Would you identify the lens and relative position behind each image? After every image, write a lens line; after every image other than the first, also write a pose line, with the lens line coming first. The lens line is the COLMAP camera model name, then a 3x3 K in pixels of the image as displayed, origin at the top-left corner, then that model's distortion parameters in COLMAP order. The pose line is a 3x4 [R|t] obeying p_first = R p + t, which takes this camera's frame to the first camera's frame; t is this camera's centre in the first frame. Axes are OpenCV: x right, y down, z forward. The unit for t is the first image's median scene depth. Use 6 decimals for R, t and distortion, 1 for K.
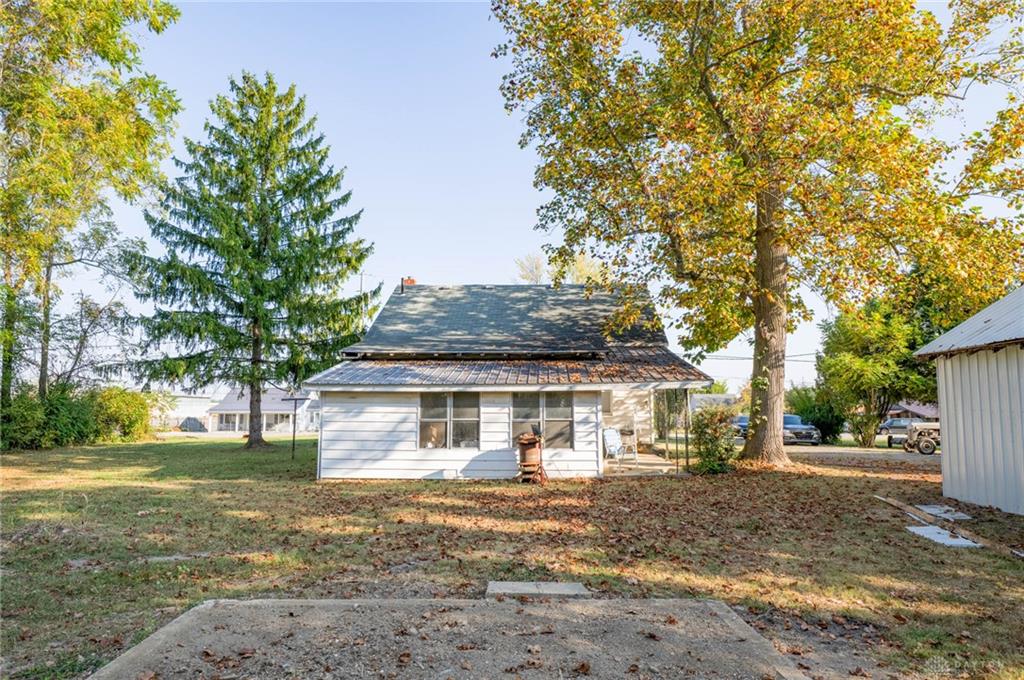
lens RADIAL K [[656.9, 0, 511.6], [0, 656.9, 336.4], [0, 0, 1]] dist [0.001960, 0.000482]
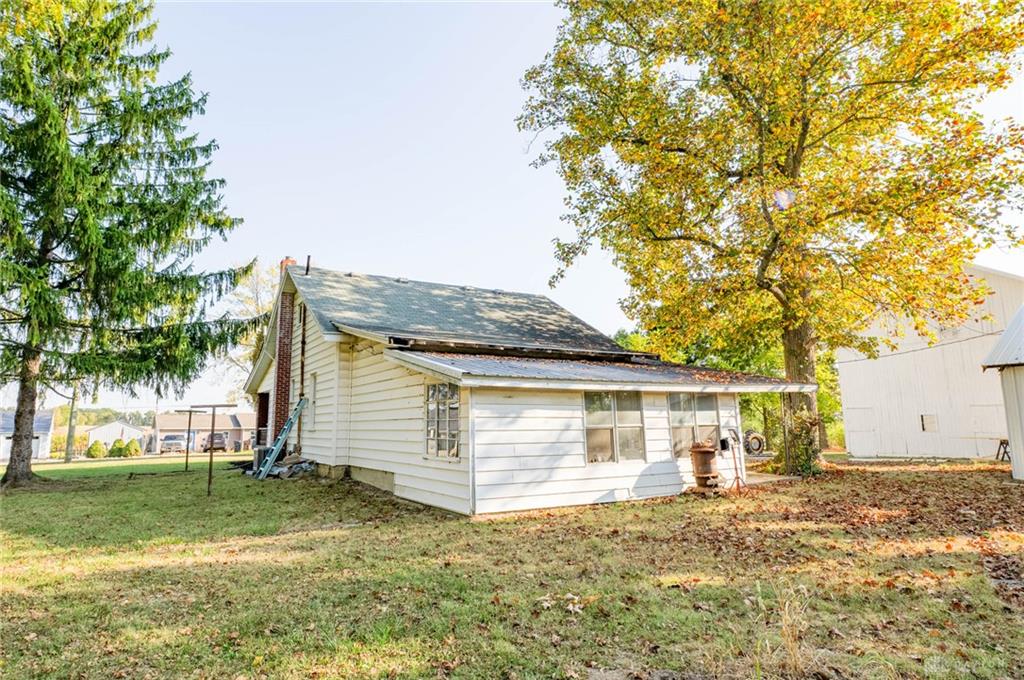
lens RADIAL K [[604.3, 0, 492.6], [0, 604.3, 328.9], [0, 0, 1]] dist [0.001977, -0.000669]
pose [[0.831860, 0.077212, 0.549587, -0.632862], [-0.046451, 0.996487, -0.069689, 0.066837], [-0.553037, 0.032442, 0.832525, 0.462160]]
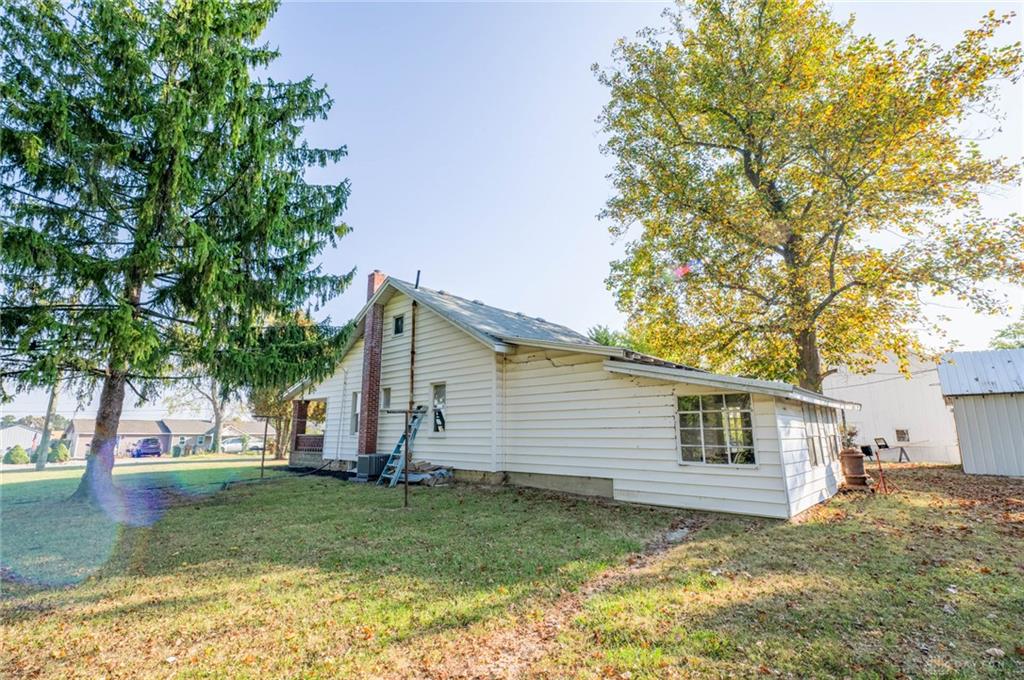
lens RADIAL K [[469.9, 0, 512.0], [0, 469.9, 340.0], [0, 0, 1]] dist [0.000697, -0.000368]
pose [[0.626733, 0.146887, 0.765265, -0.905612], [-0.078206, 0.988971, -0.125777, 0.108891], [-0.775300, 0.018980, 0.631308, 0.897999]]
